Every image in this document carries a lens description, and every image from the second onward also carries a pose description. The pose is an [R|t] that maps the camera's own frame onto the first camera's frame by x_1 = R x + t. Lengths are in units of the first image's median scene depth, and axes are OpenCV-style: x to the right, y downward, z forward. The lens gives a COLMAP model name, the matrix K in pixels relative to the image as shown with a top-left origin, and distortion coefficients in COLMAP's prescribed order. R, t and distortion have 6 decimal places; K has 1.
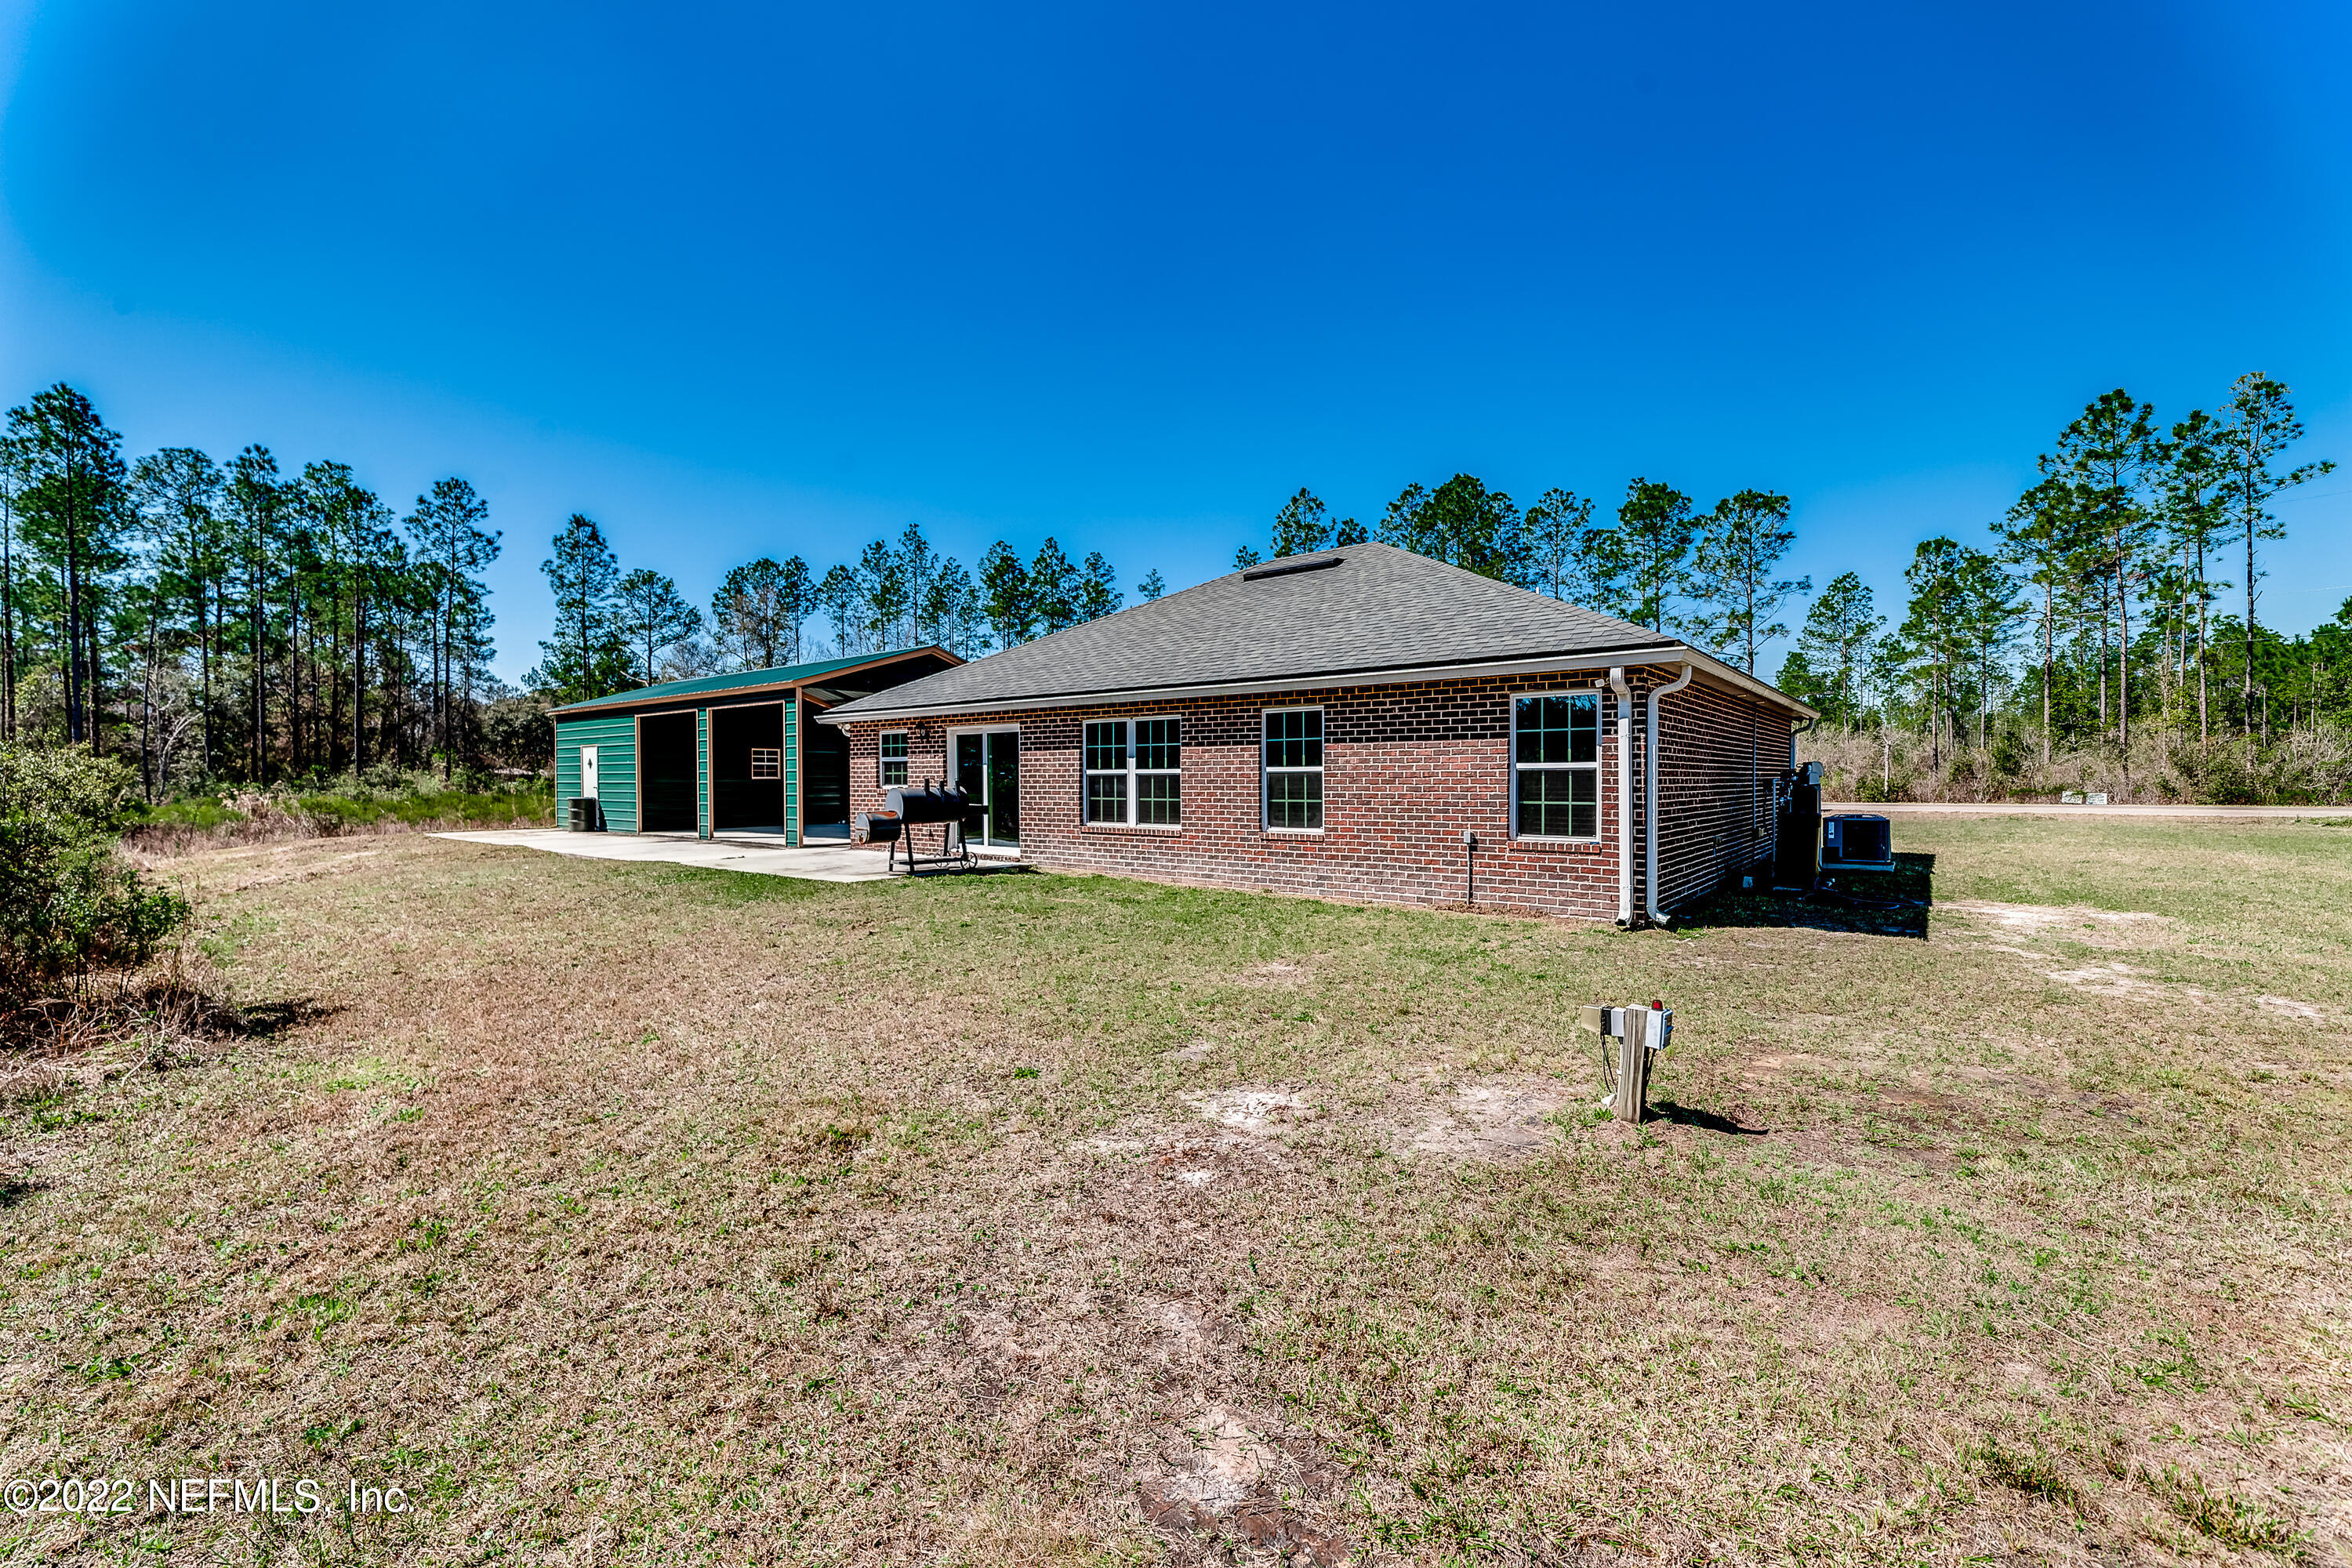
lens RADIAL K [[952.9, 0, 1163.3], [0, 952.9, 784.5], [0, 0, 1]] dist [0.000504, -0.000050]
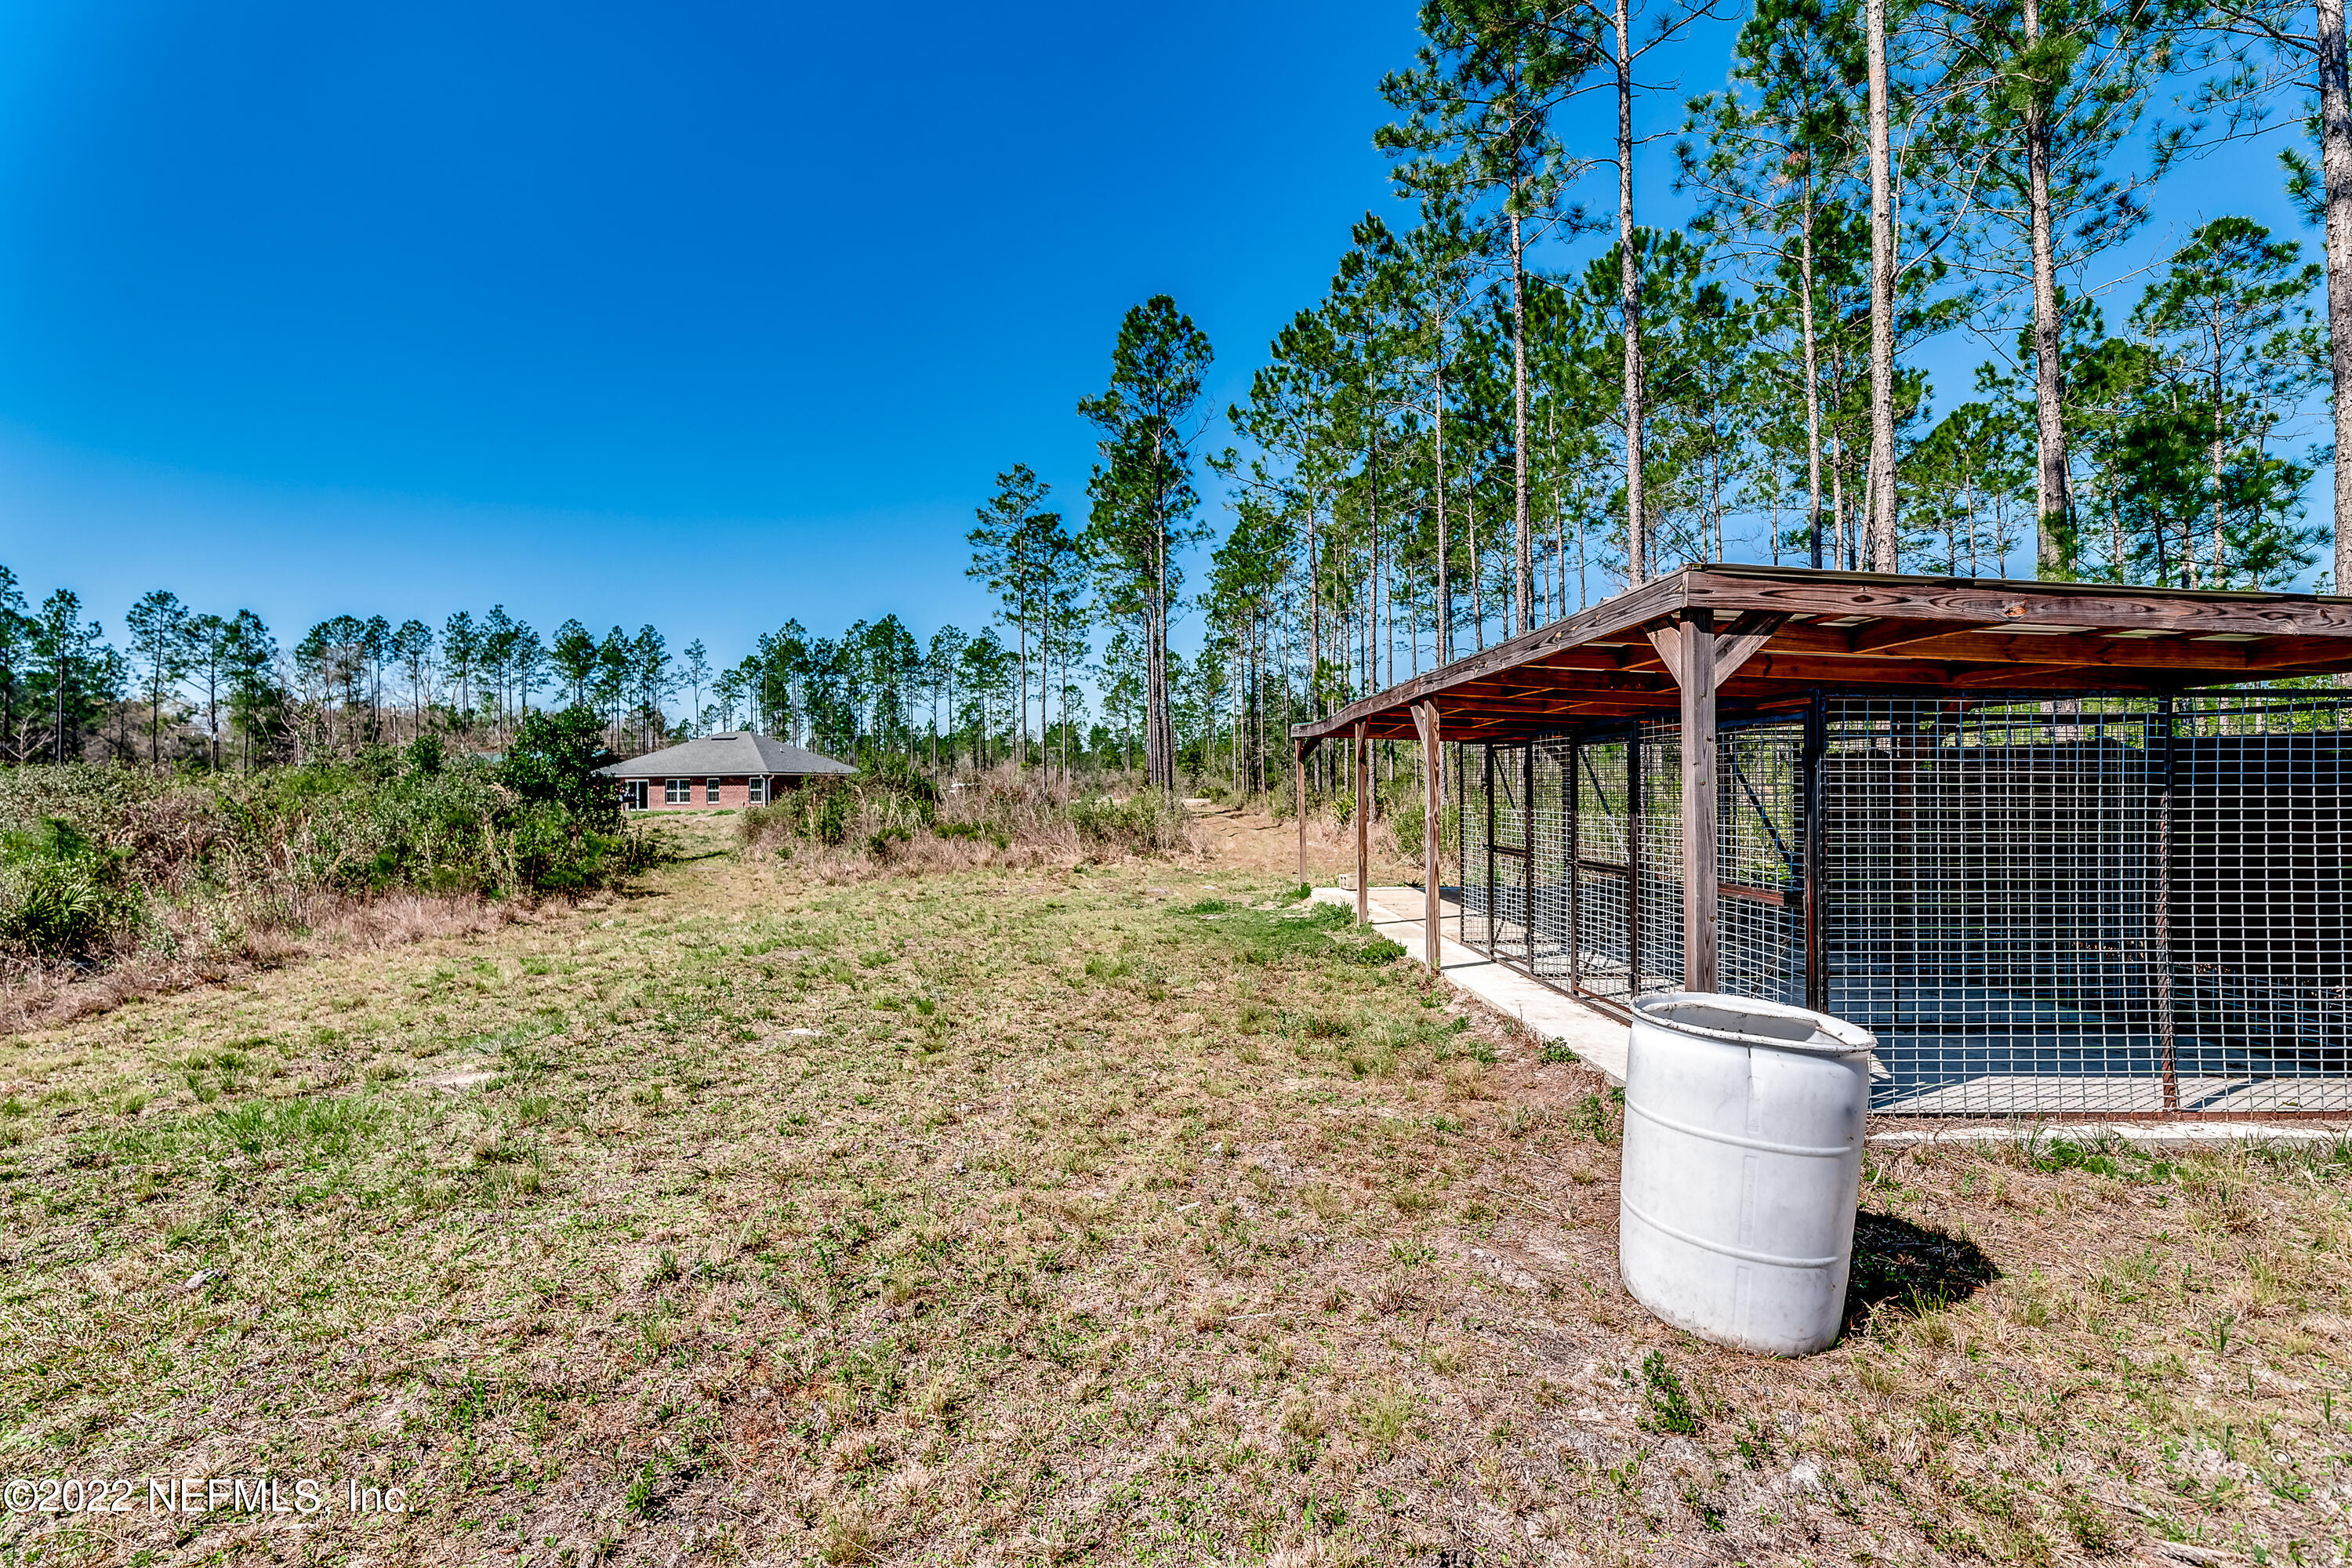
lens RADIAL K [[952.9, 0, 1163.3], [0, 952.9, 784.5], [0, 0, 1]] dist [0.000504, -0.000050]
pose [[0.906622, -0.003656, 0.421927, 0.030515], [0.008268, 0.999924, -0.009102, 0.003201], [-0.421862, 0.011740, 0.906584, -0.854971]]
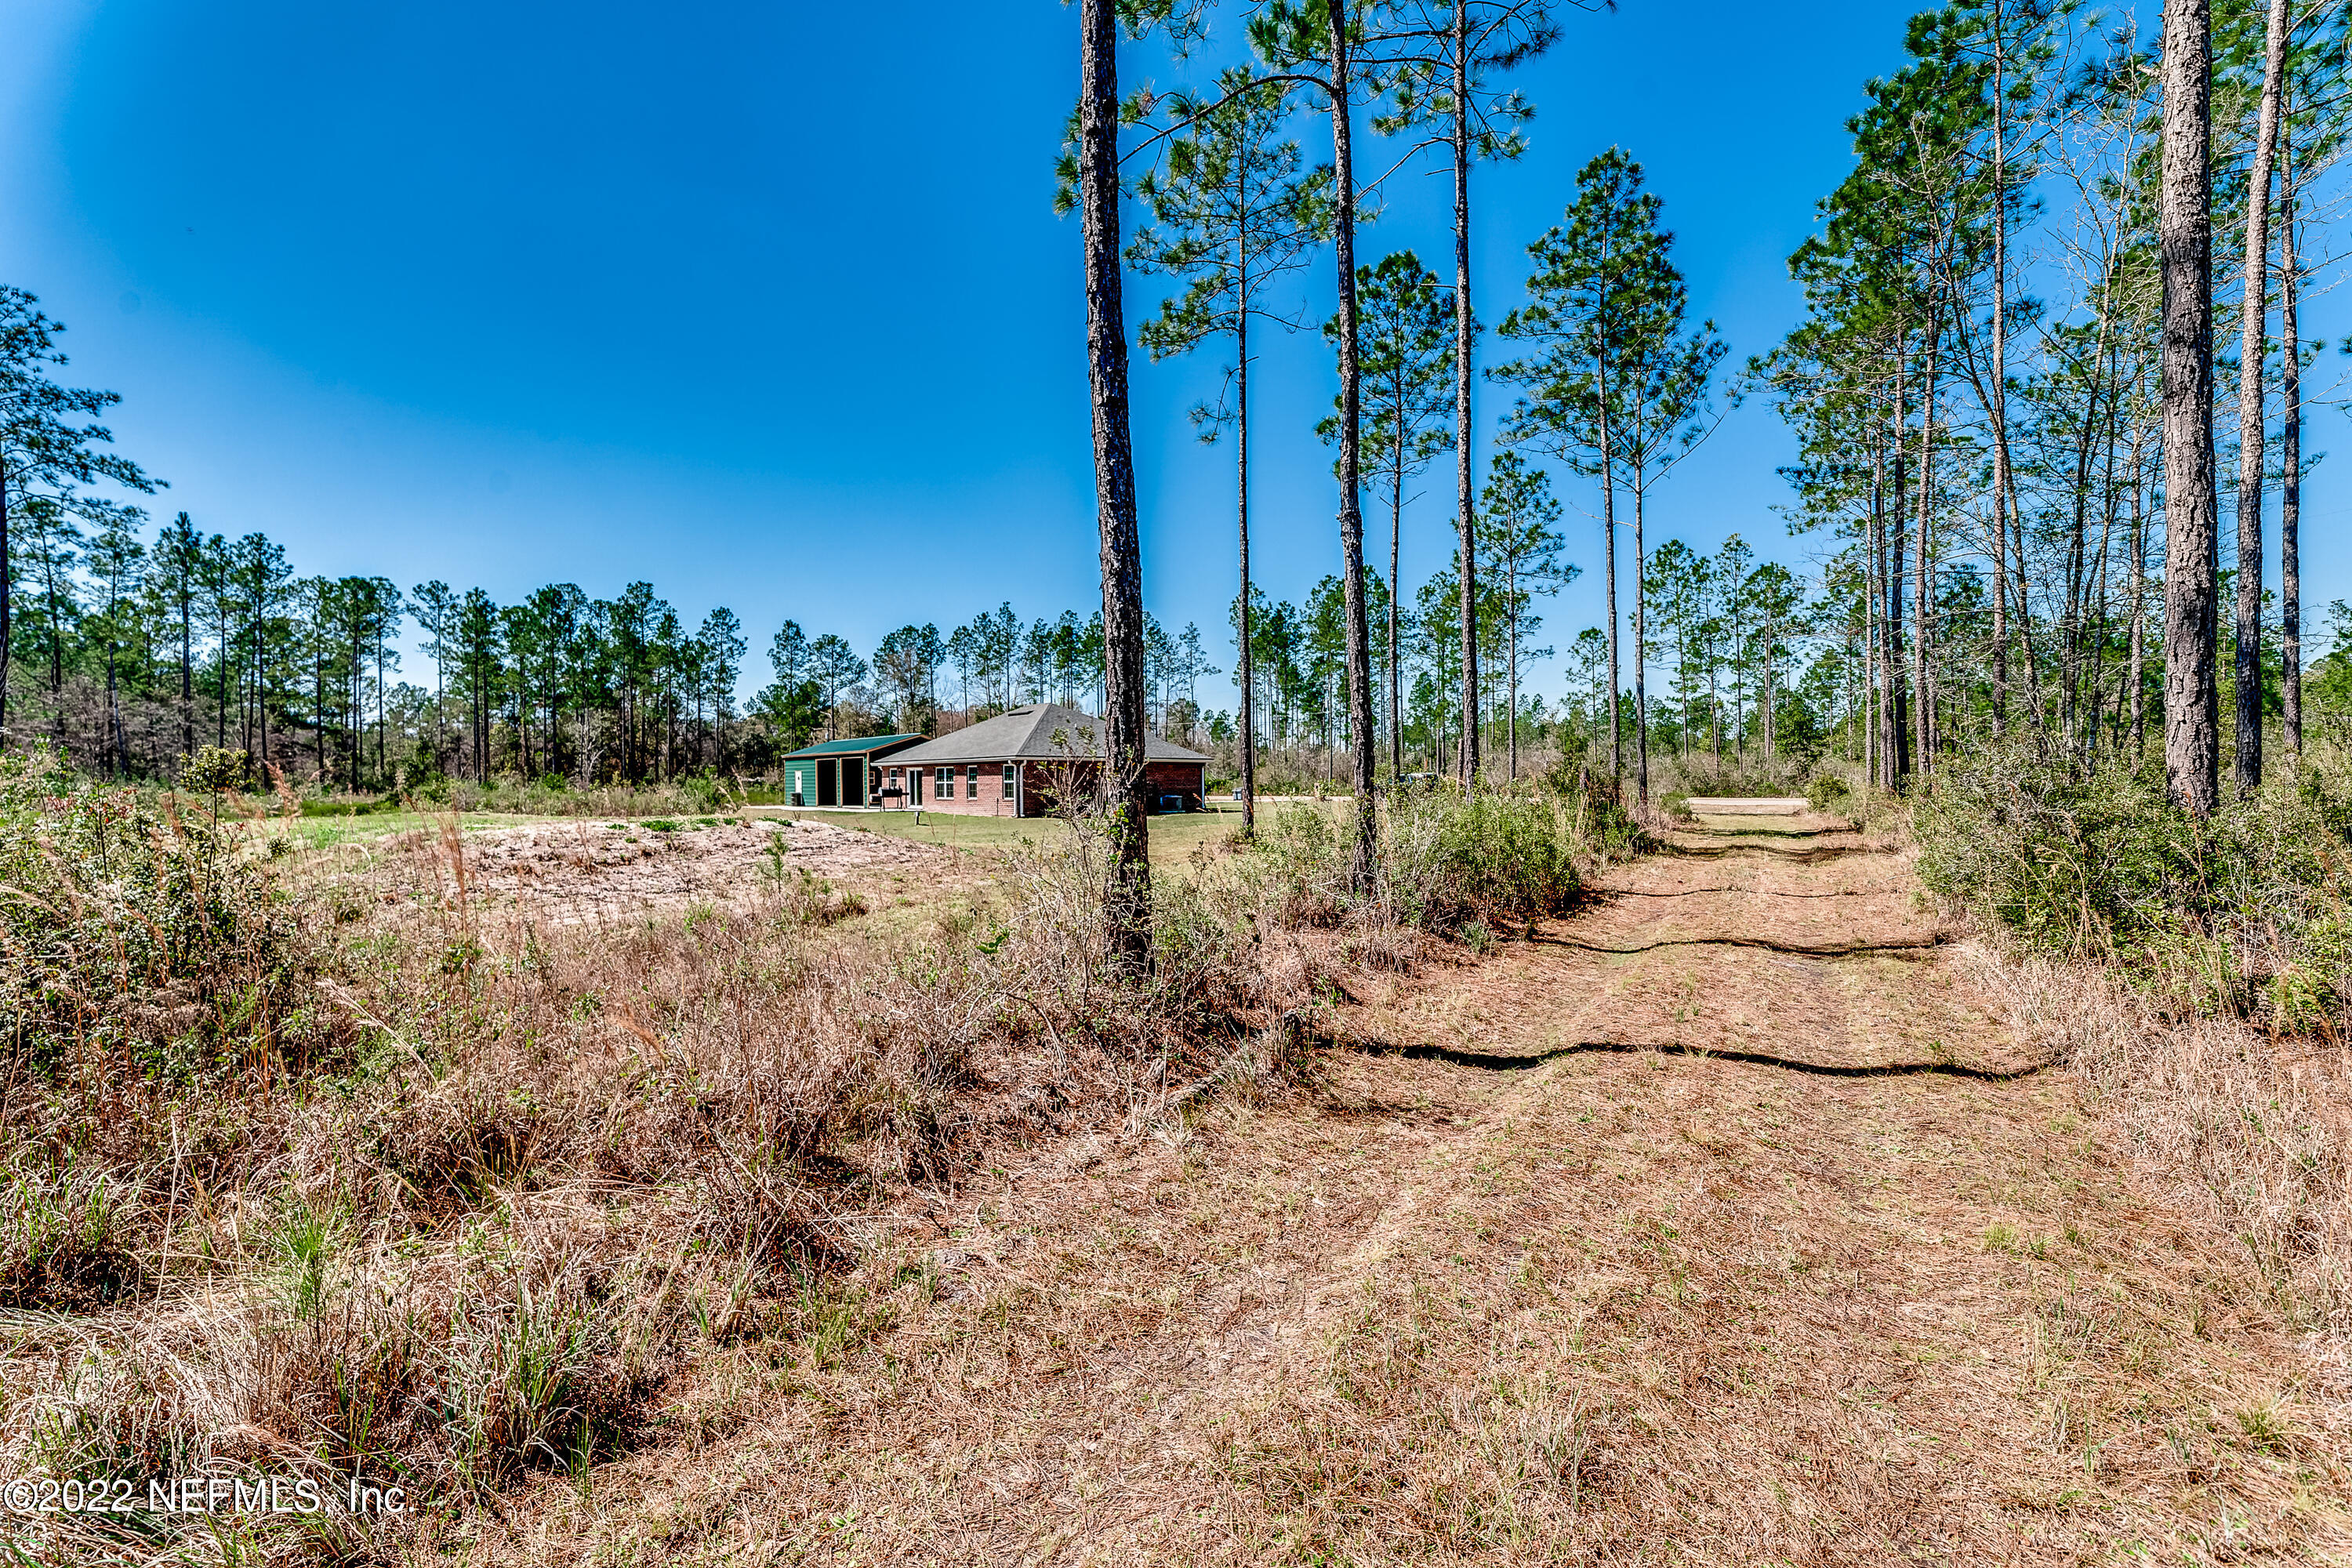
lens RADIAL K [[952.9, 0, 1163.3], [0, 952.9, 784.5], [0, 0, 1]] dist [0.000504, -0.000050]
pose [[0.985986, -0.002270, -0.166814, 0.274559], [0.001697, 0.999992, -0.003577, 0.001380], [0.166821, 0.003244, 0.985982, -0.473657]]
